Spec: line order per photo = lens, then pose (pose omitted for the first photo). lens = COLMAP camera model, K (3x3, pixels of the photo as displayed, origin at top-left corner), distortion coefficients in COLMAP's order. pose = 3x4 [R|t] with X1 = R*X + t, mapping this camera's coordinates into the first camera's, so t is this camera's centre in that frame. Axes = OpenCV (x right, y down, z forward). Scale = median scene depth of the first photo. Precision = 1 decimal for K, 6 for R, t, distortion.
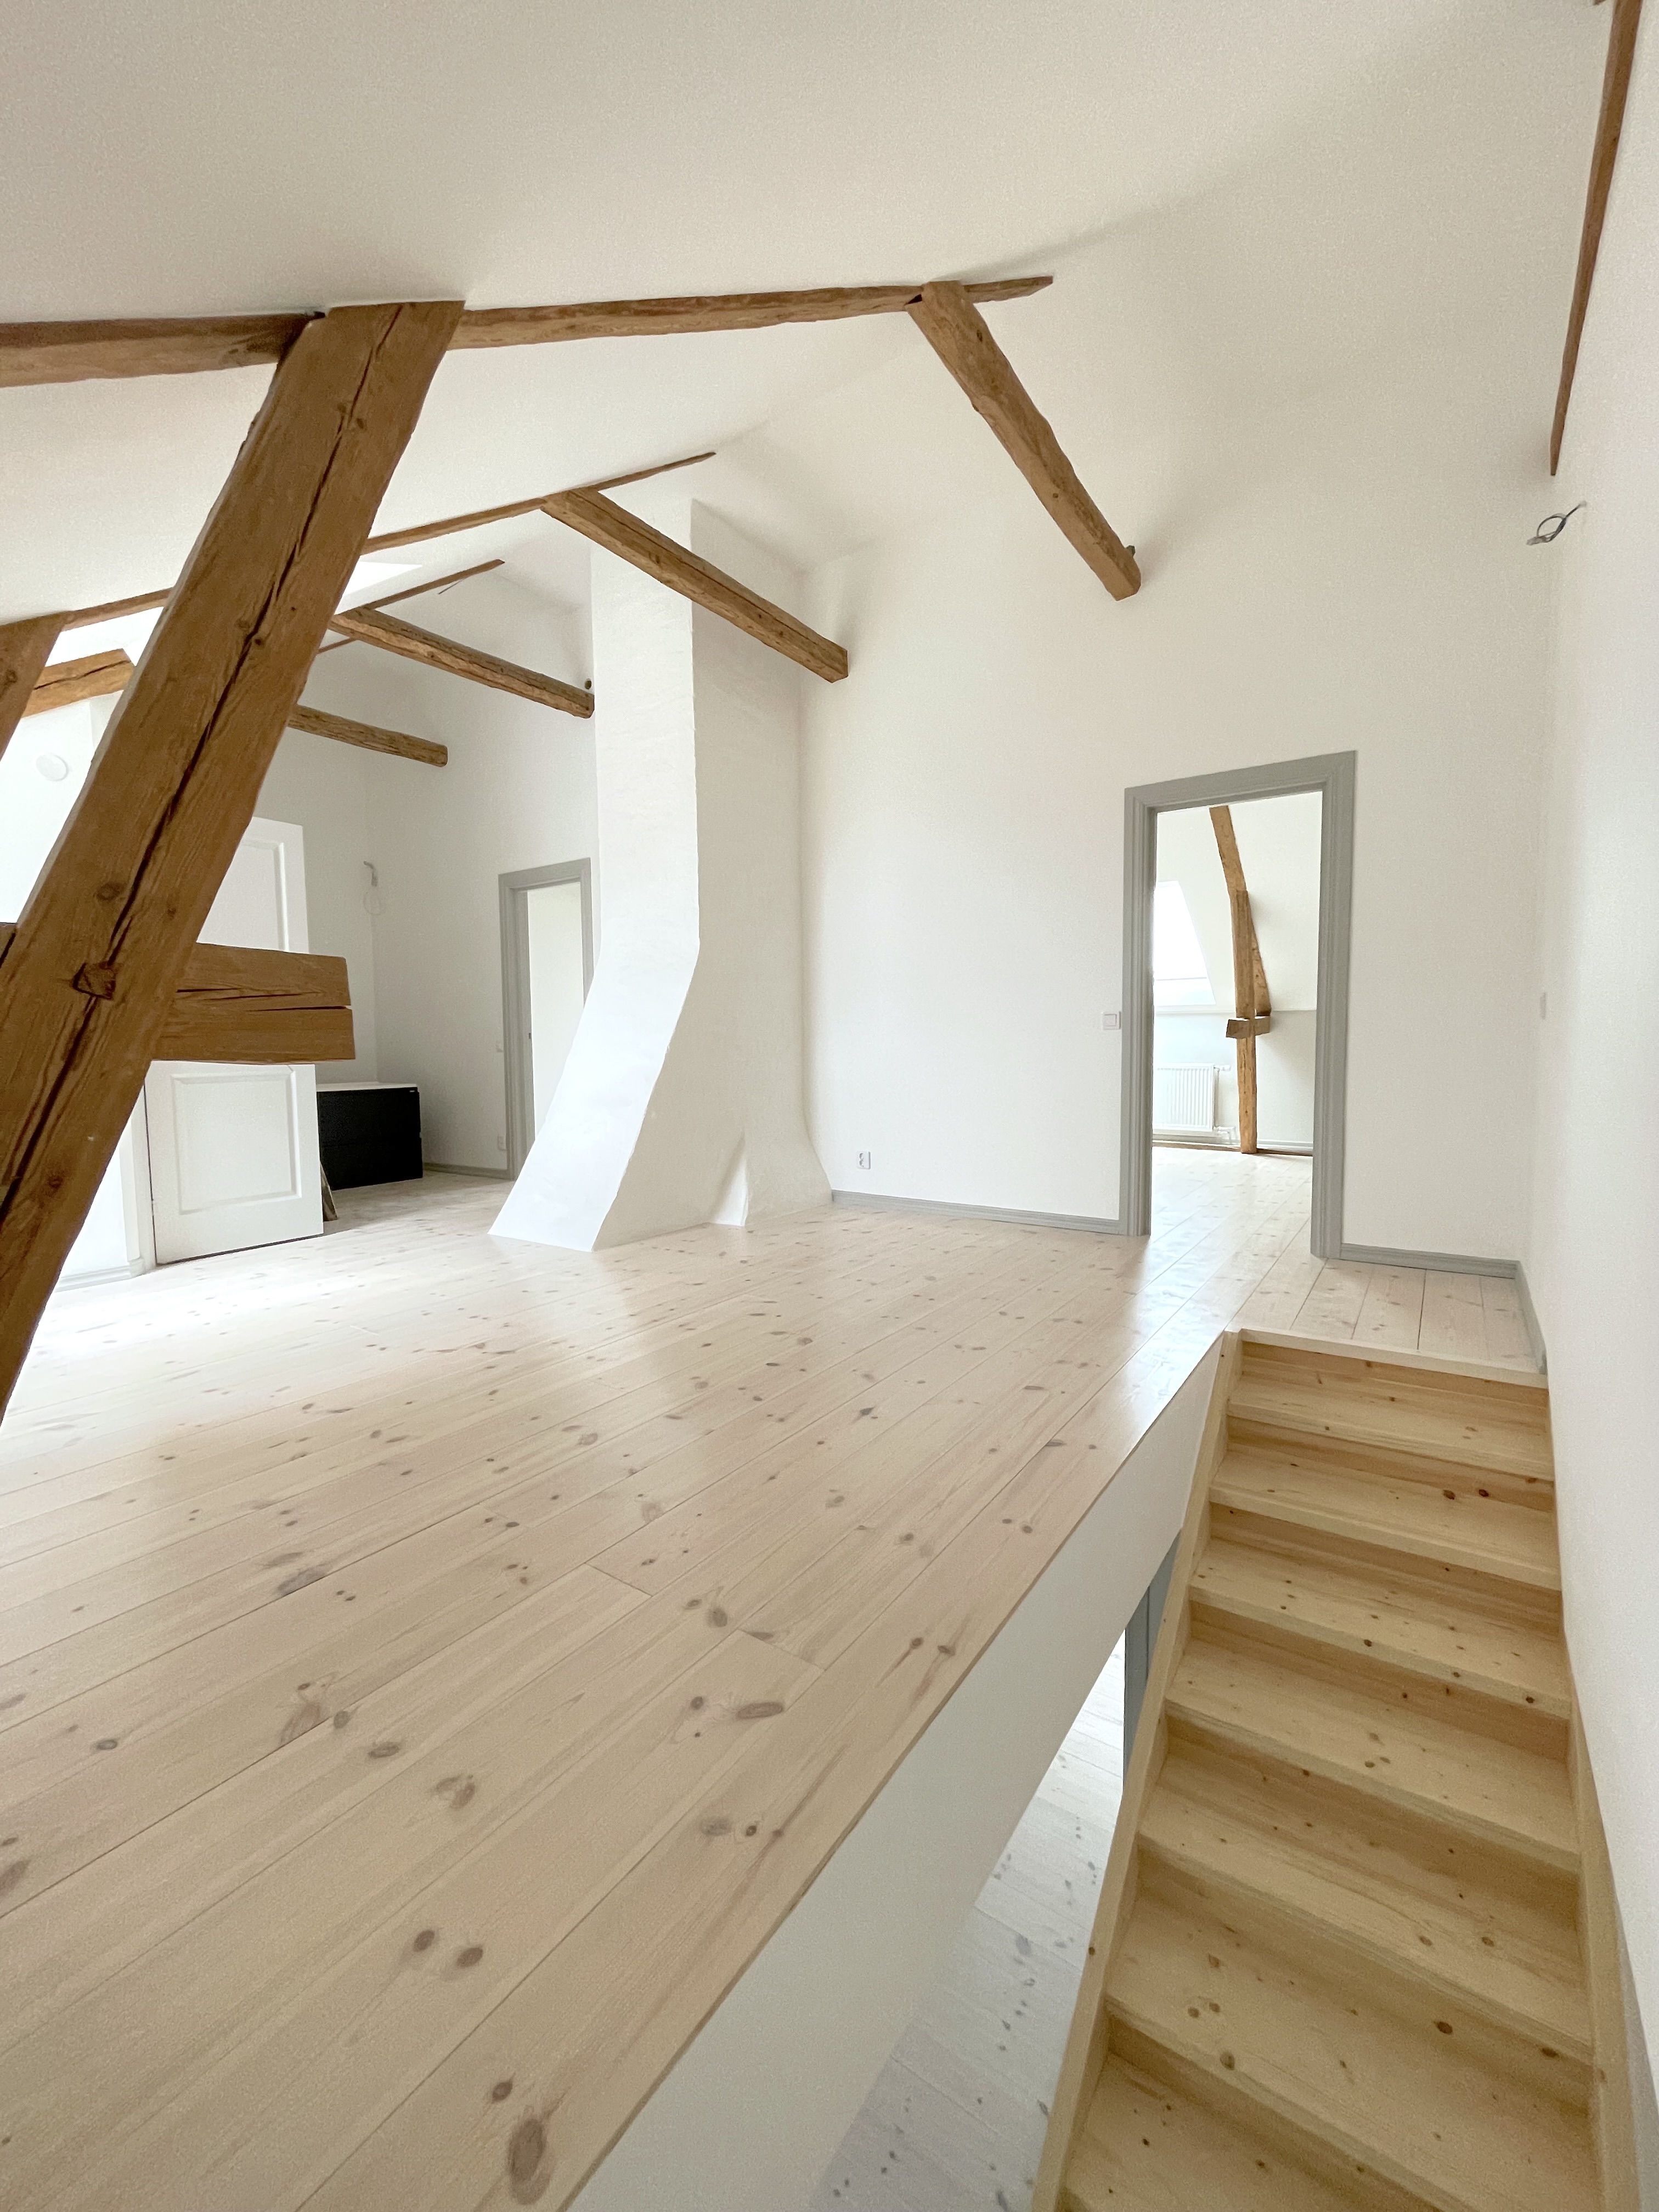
lens RADIAL K [[897.5, 0, 831.8], [0, 897.5, 1106.4], [0, 0, 1]] dist [0.000287, 0.000015]
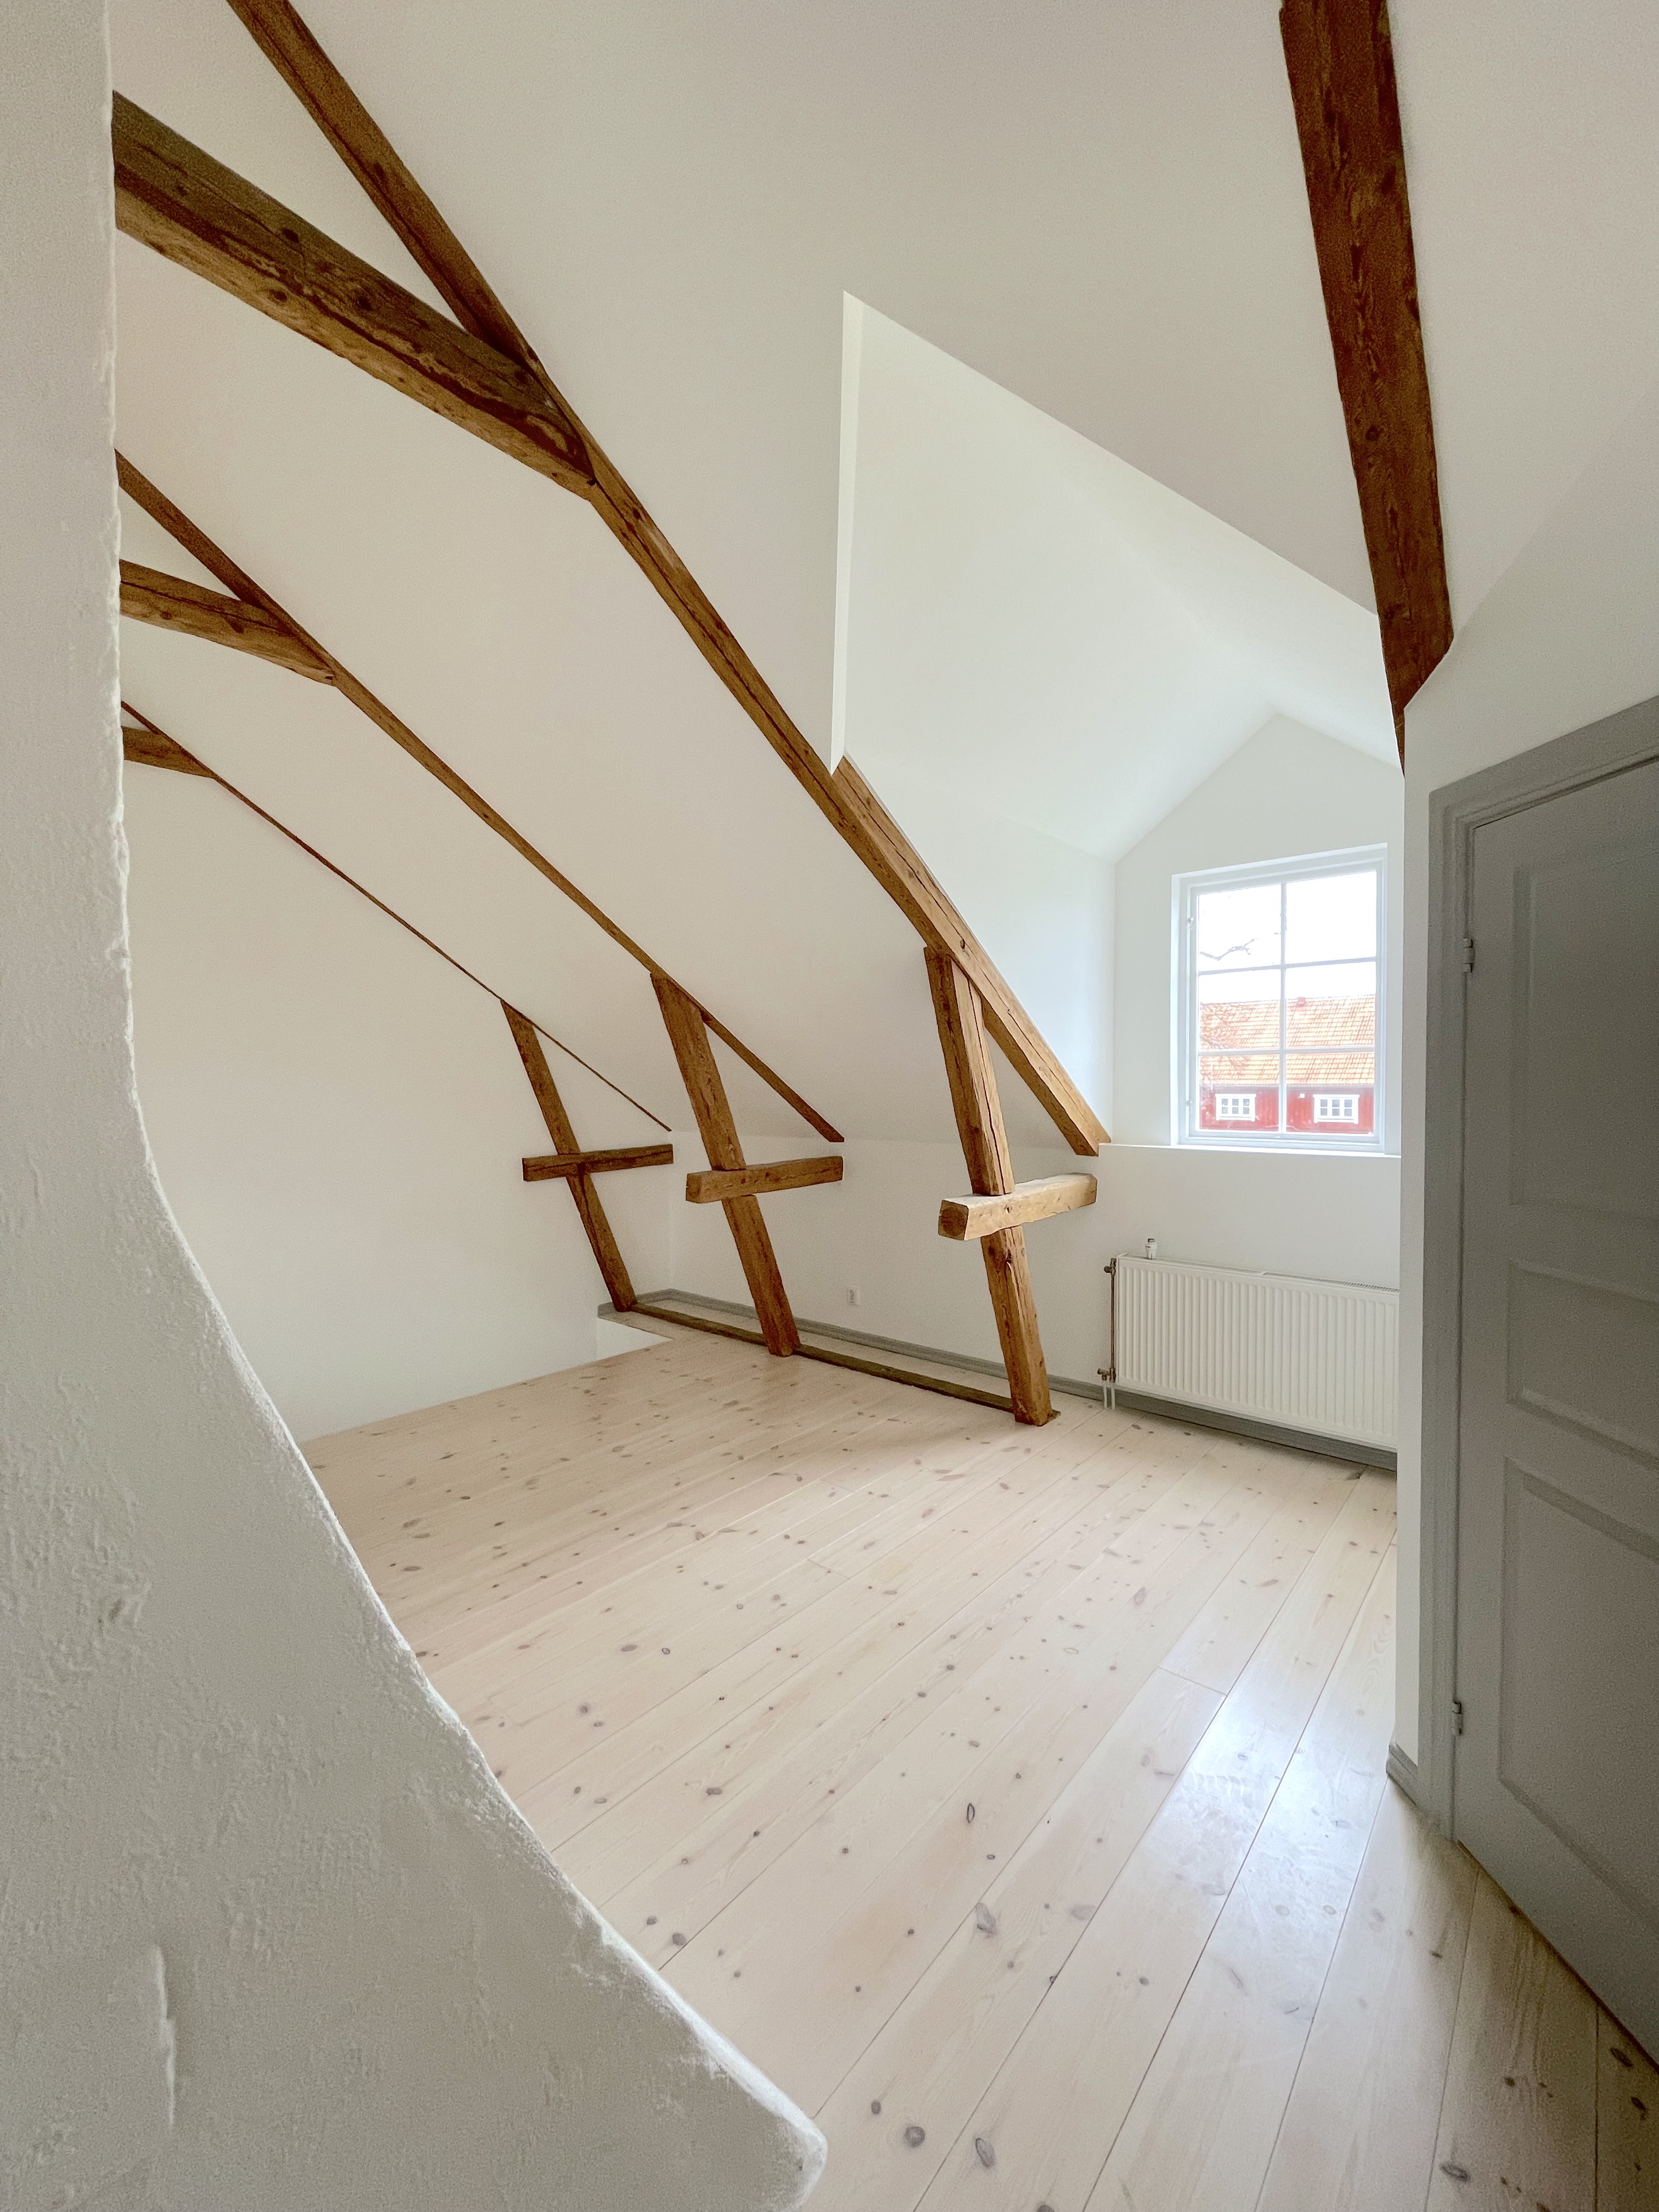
lens RADIAL K [[897.5, 0, 829.9], [0, 897.5, 1105.6], [0, 0, 1]] dist [0.000287, 0.000015]
pose [[-0.993780, 0.009213, 0.110984, -0.384678], [0.020054, 0.995086, 0.096963, -0.197947], [-0.109545, 0.098586, -0.989081, 1.143919]]
